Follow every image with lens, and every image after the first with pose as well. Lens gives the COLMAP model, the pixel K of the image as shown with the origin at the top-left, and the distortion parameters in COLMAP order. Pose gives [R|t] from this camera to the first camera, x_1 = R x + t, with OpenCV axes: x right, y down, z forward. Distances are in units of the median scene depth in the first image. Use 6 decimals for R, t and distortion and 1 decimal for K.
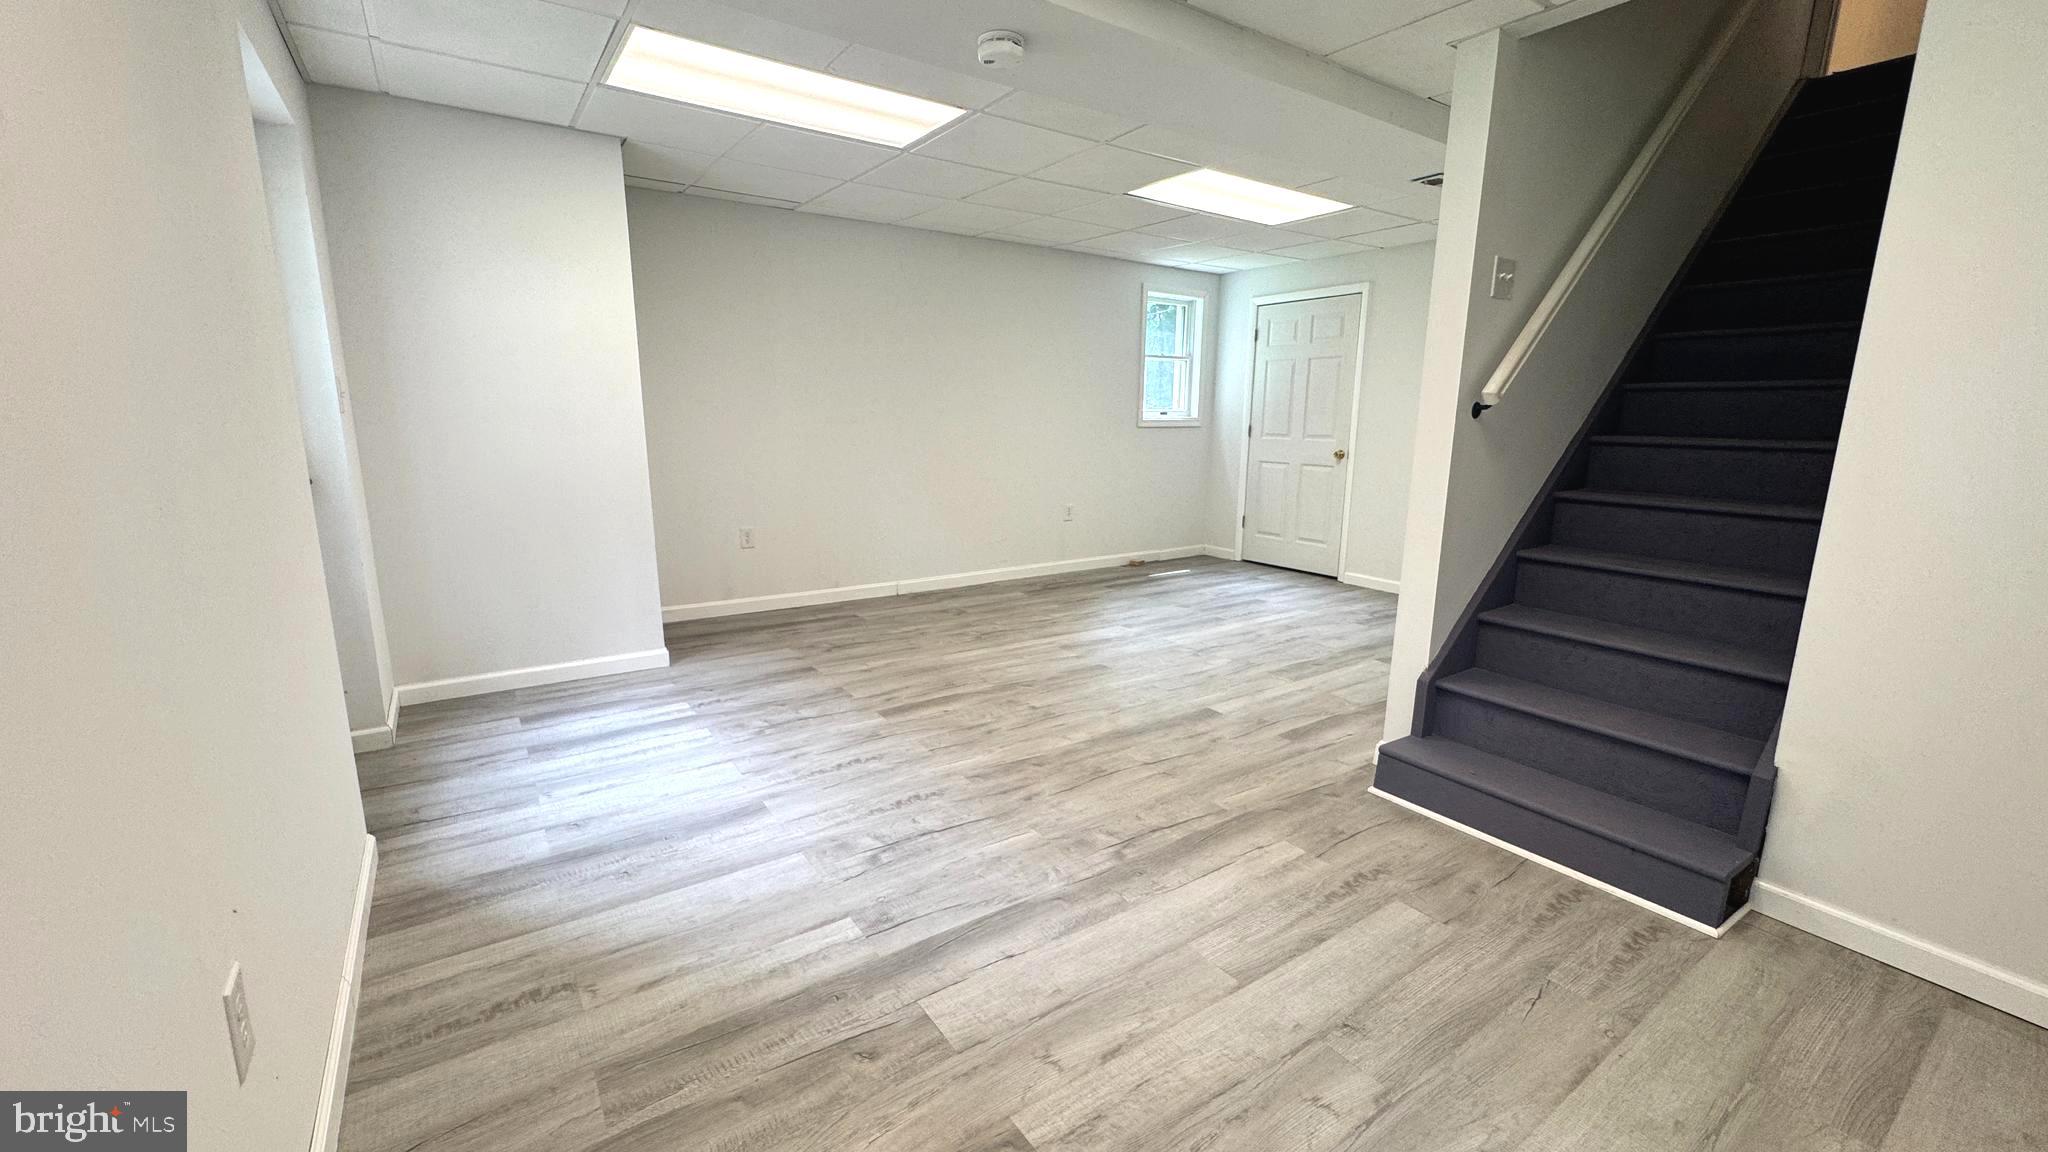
lens RADIAL K [[818.3, 0, 1022.9], [0, 818.3, 574.9], [0, 0, 1]] dist [-0.001622, 0.000220]
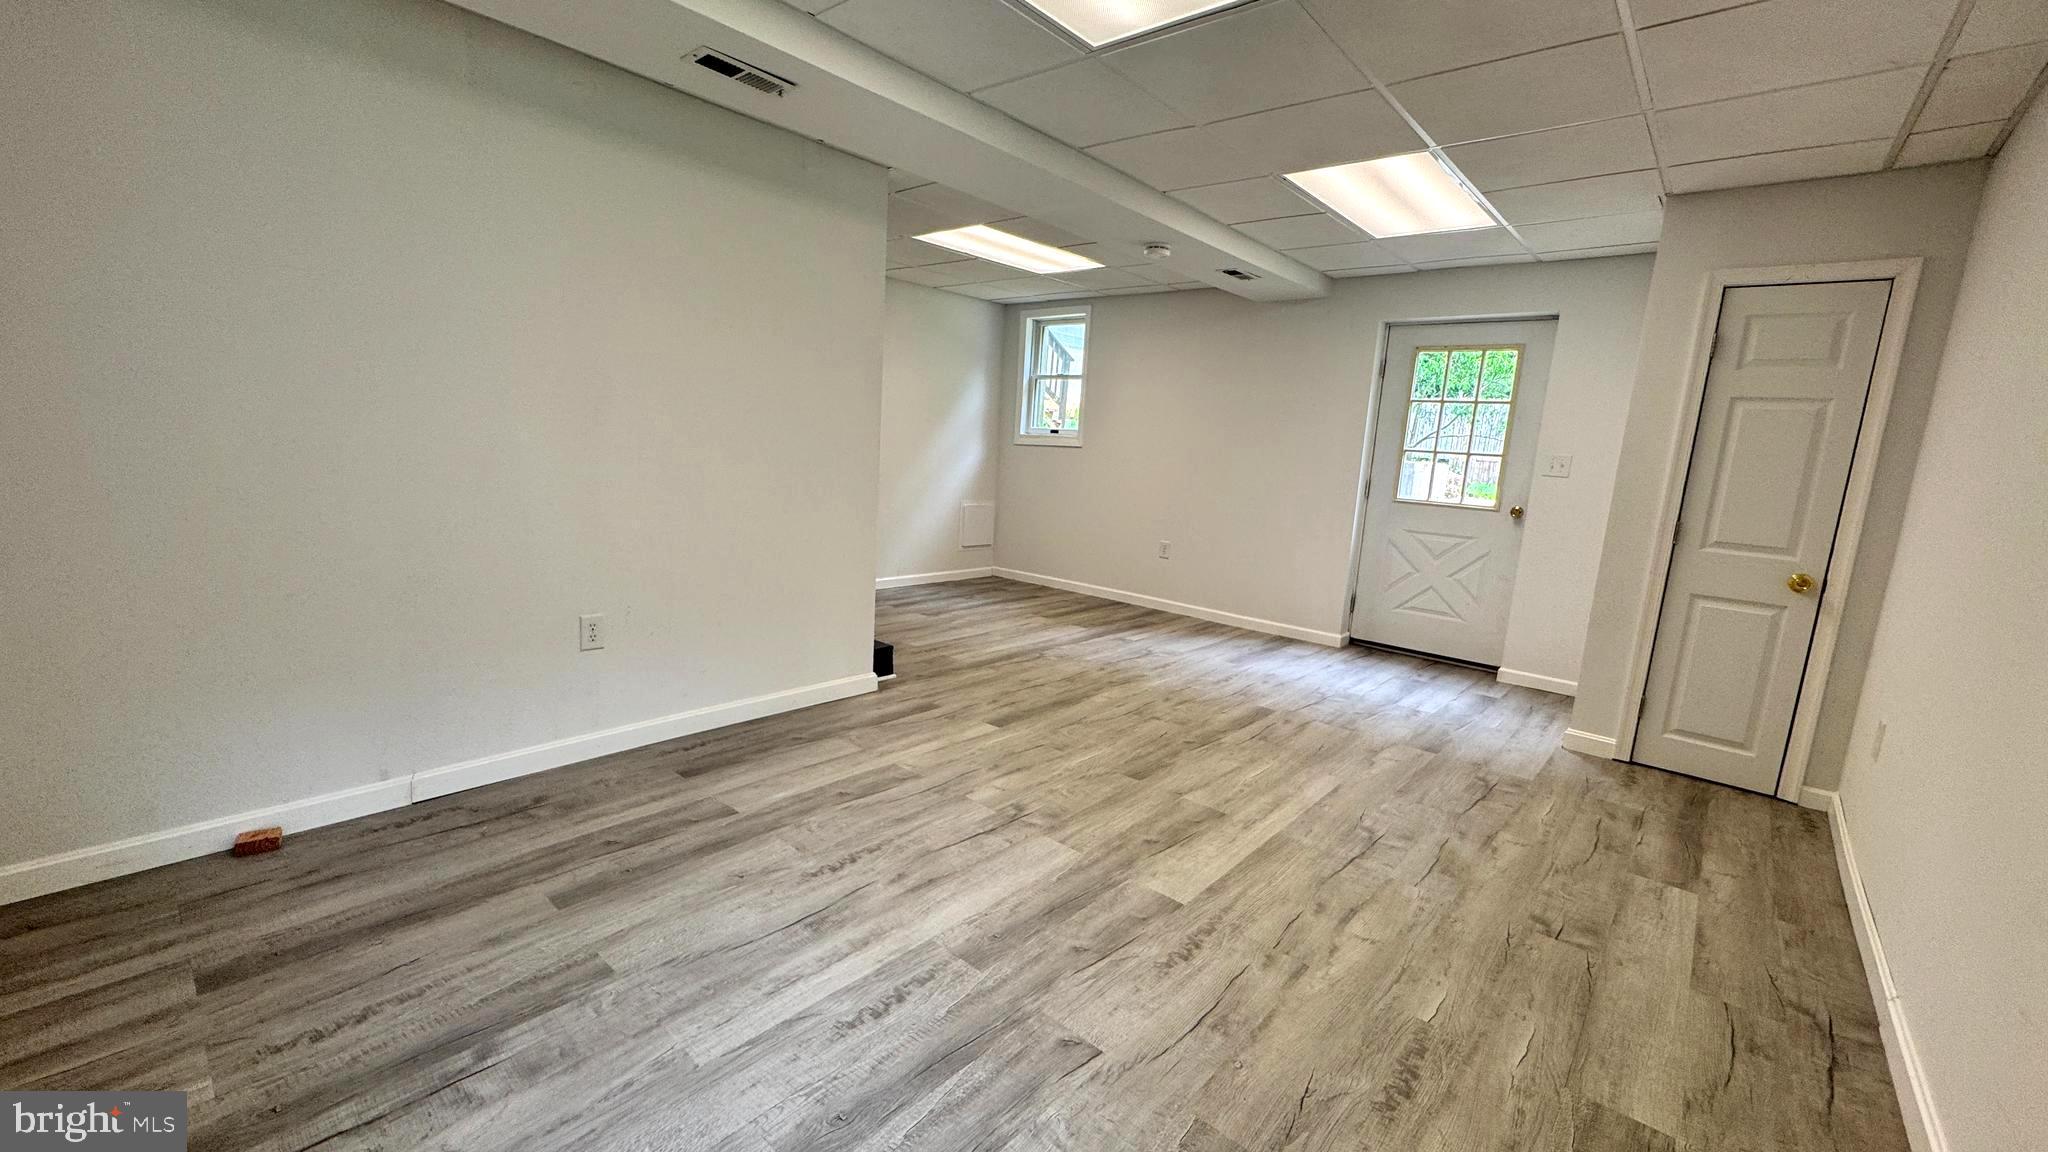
lens RADIAL K [[818.3, 0, 1022.9], [0, 818.3, 574.9], [0, 0, 1]] dist [-0.001622, 0.000220]
pose [[-0.966522, -0.028242, -0.255025, 0.485797], [-0.119186, 0.929604, 0.348756, -0.387129], [0.227223, 0.367476, -0.901849, 1.944862]]
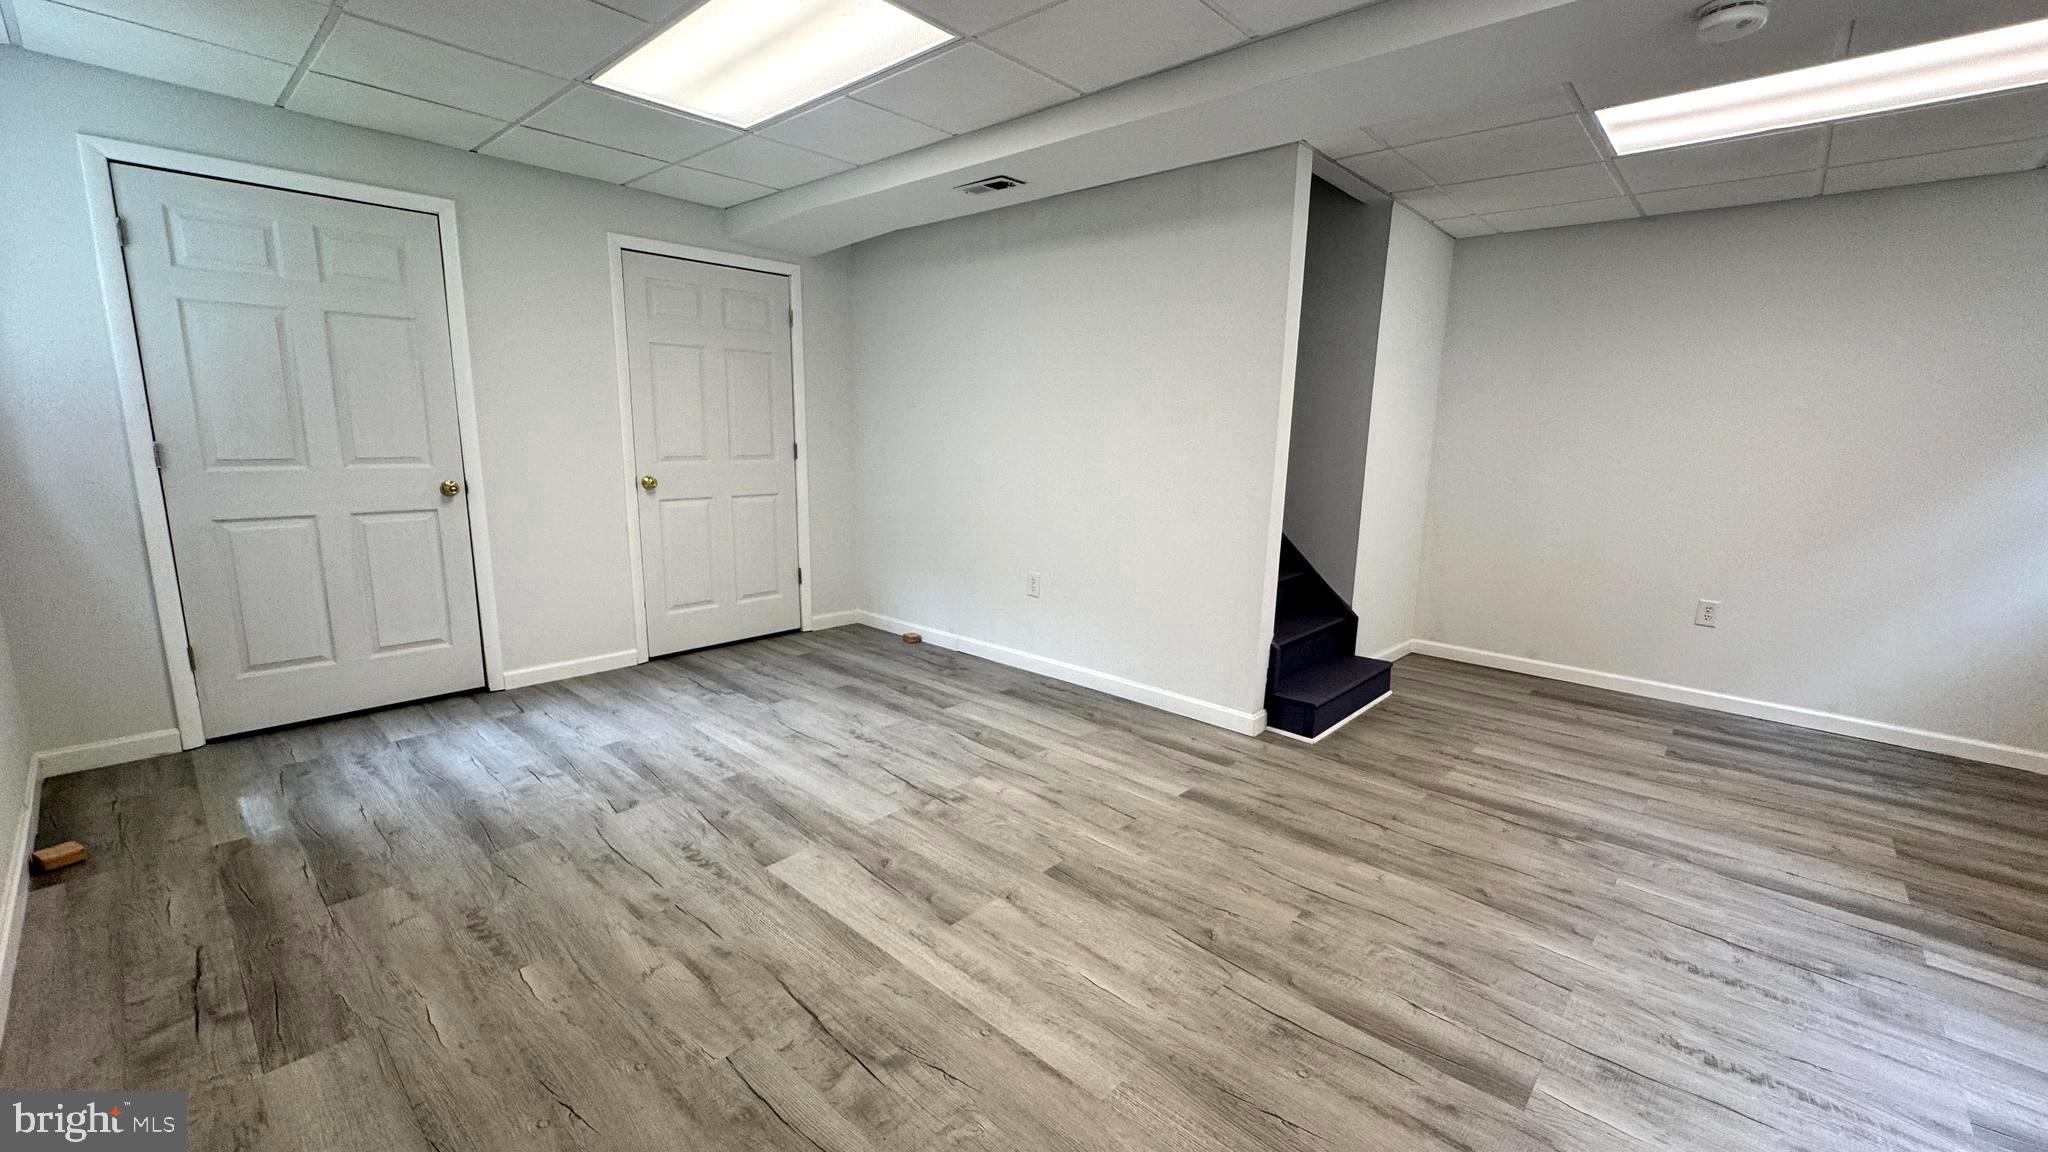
lens RADIAL K [[818.3, 0, 1022.9], [0, 818.3, 574.9], [0, 0, 1]] dist [-0.001622, 0.000220]
pose [[-0.222974, -0.189487, 0.956231, -0.511948], [0.167443, 0.958903, 0.229061, -0.281027], [-0.960336, 0.211188, -0.182082, 1.320819]]
